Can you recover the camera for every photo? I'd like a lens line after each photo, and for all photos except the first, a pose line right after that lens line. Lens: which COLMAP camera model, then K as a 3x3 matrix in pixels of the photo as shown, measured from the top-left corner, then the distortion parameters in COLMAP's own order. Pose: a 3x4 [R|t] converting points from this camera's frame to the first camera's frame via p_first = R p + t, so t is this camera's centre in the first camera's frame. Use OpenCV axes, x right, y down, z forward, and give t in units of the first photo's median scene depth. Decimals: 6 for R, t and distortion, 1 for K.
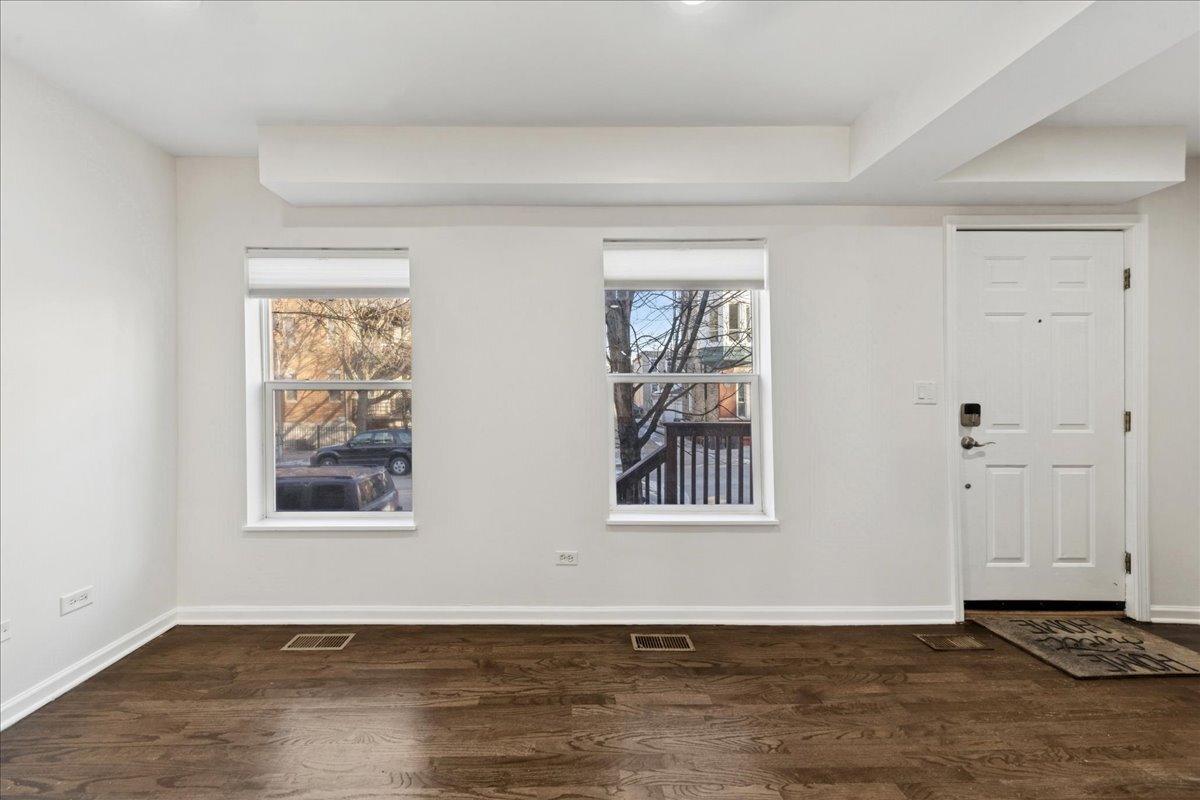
lens RADIAL K [[430.3, 0, 567.5], [0, 430.3, 398.0], [0, 0, 1]] dist [0.007537, -0.002532]
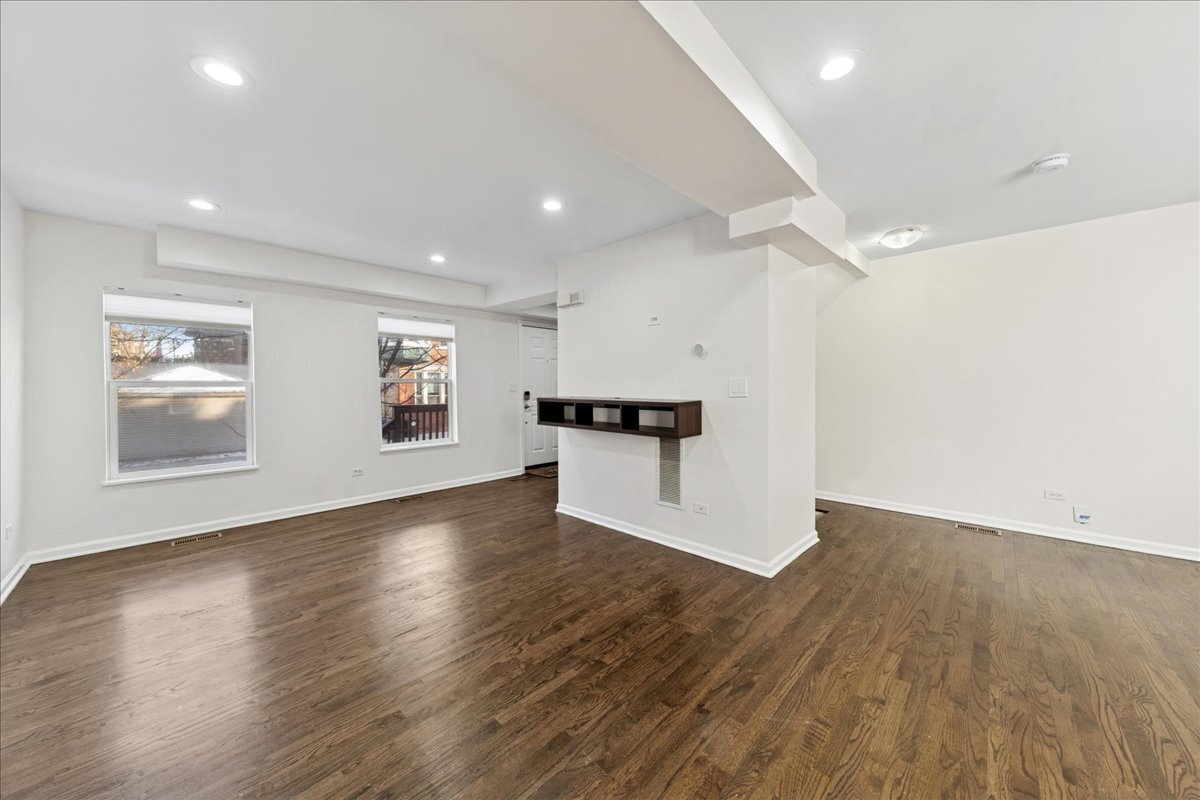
lens RADIAL K [[419.6, 0, 599.6], [0, 419.6, 383.9], [0, 0, 1]] dist [0.005429, -0.000492]
pose [[0.696566, 0.005538, 0.717472, -0.627703], [0.007483, 0.999860, -0.014983, 0.008749], [-0.717454, 0.015806, 0.696427, -1.157586]]
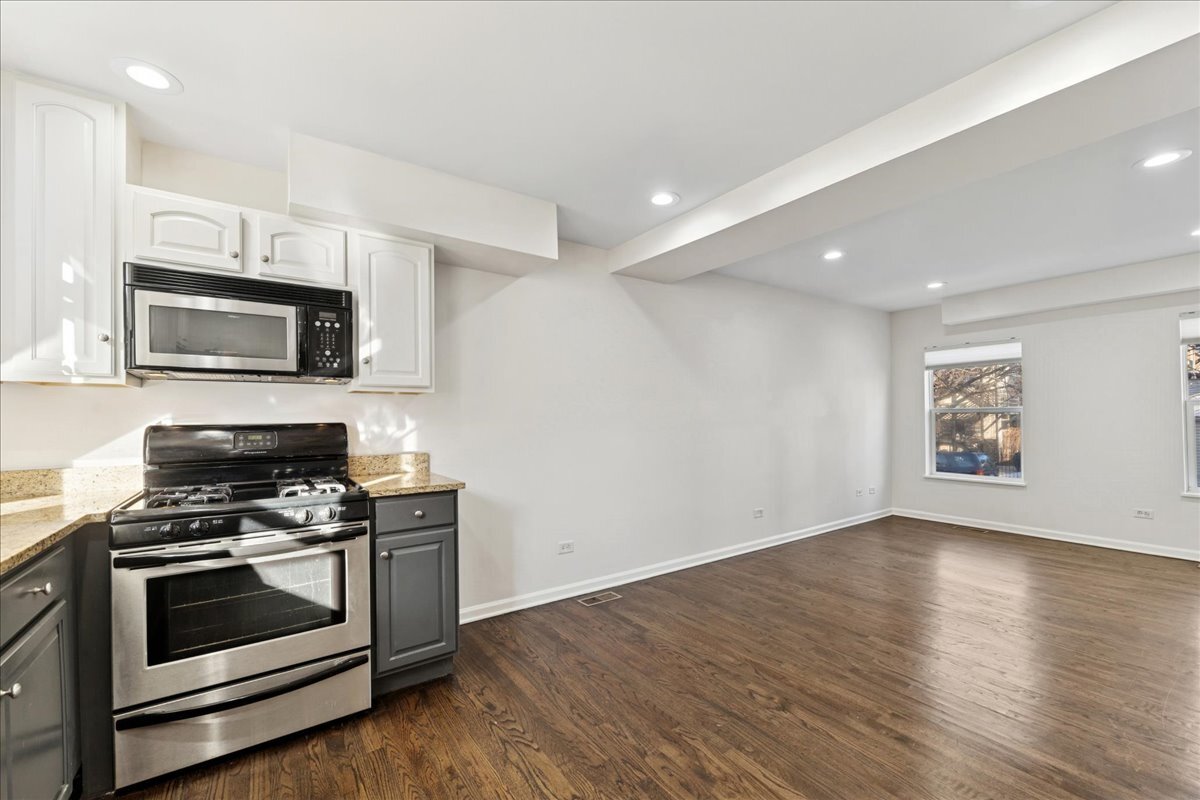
lens RADIAL K [[483.9, 0, 605.3], [0, 483.9, 413.0], [0, 0, 1]] dist [0.000164, -0.000503]
pose [[0.568794, -0.011748, -0.822396, 0.357967], [0.003946, 0.999925, -0.011554, 0.003716], [0.822471, 0.003327, 0.568798, -1.759350]]
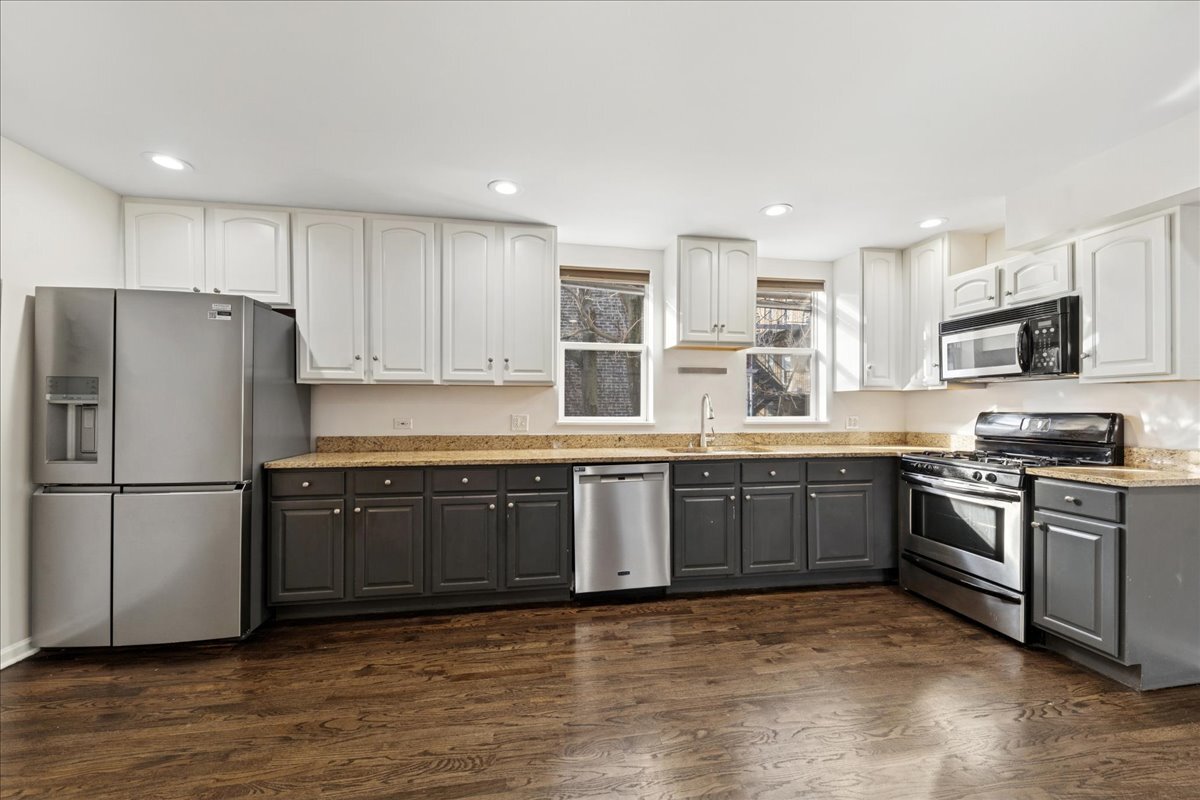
lens RADIAL K [[452.9, 0, 600.0], [0, 452.9, 409.5], [0, 0, 1]] dist [0.006150, -0.001151]
pose [[-0.989754, -0.004200, -0.142721, 0.473403], [-0.005341, 0.999957, 0.007612, 0.001004], [0.142683, 0.008296, -0.989734, -0.726801]]
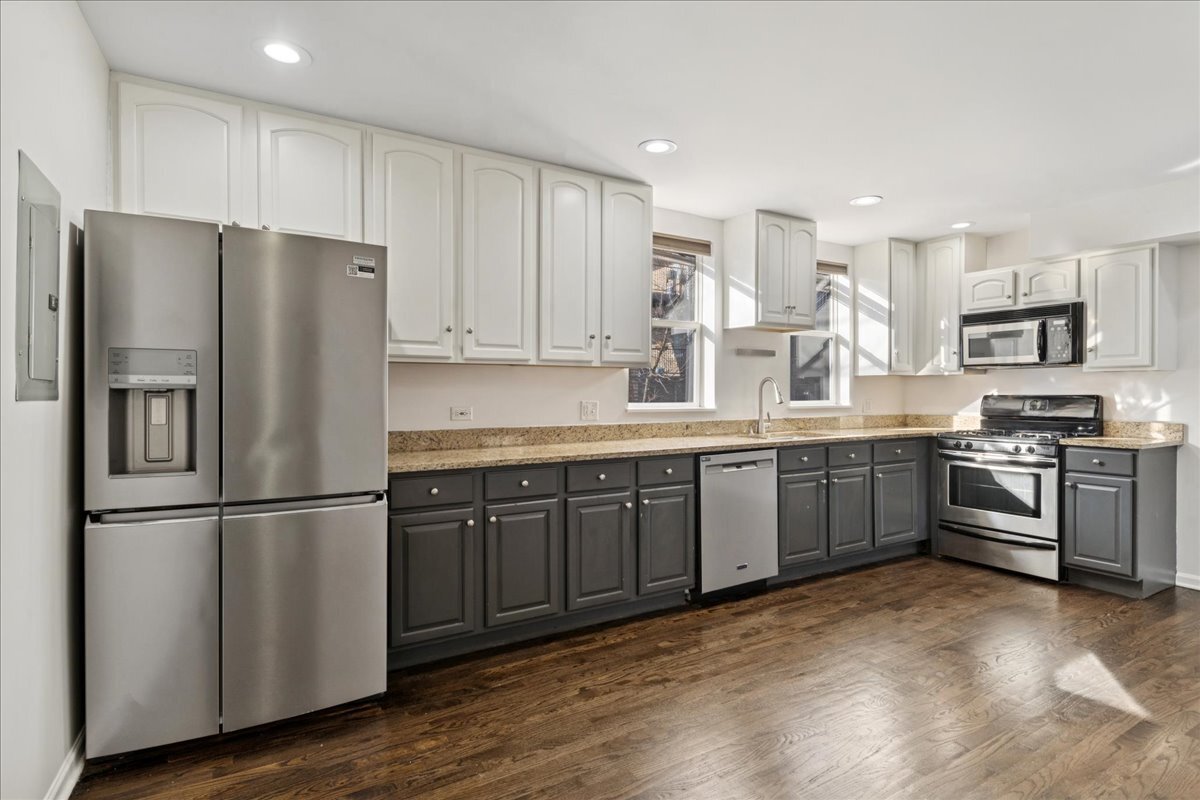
lens RADIAL K [[613.9, 0, 604.3], [0, 613.9, 401.1], [0, 0, 1]] dist [0.024386, -0.002059]
pose [[-0.863532, 0.005449, -0.504264, 1.351012], [-0.003211, 0.999862, 0.016303, 0.003093], [0.504283, 0.015697, -0.863396, -0.748253]]
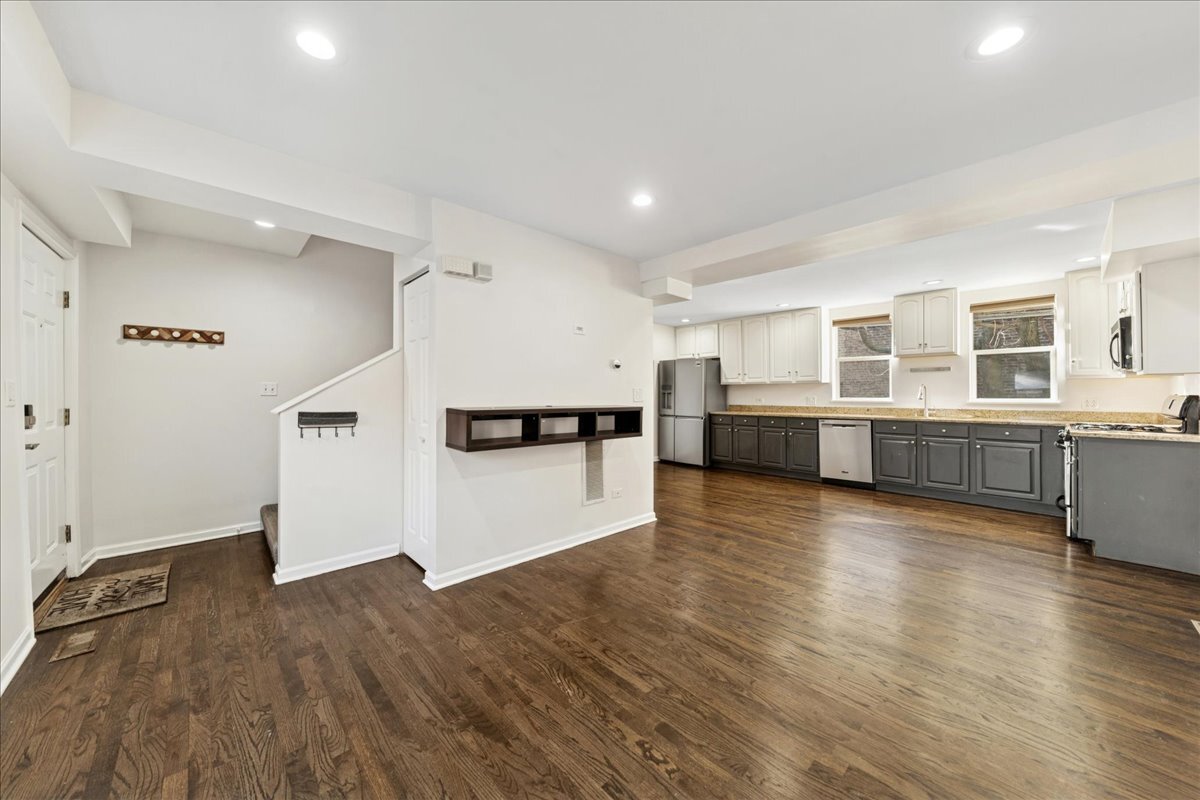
lens RADIAL K [[419.6, 0, 602.6], [0, 419.6, 390.5], [0, 0, 1]] dist [0.005429, -0.000492]
pose [[-0.677700, 0.003613, 0.735330, -0.609678], [0.004347, 0.999990, -0.000907, -0.012856], [-0.735326, 0.002582, -0.677709, 0.723432]]
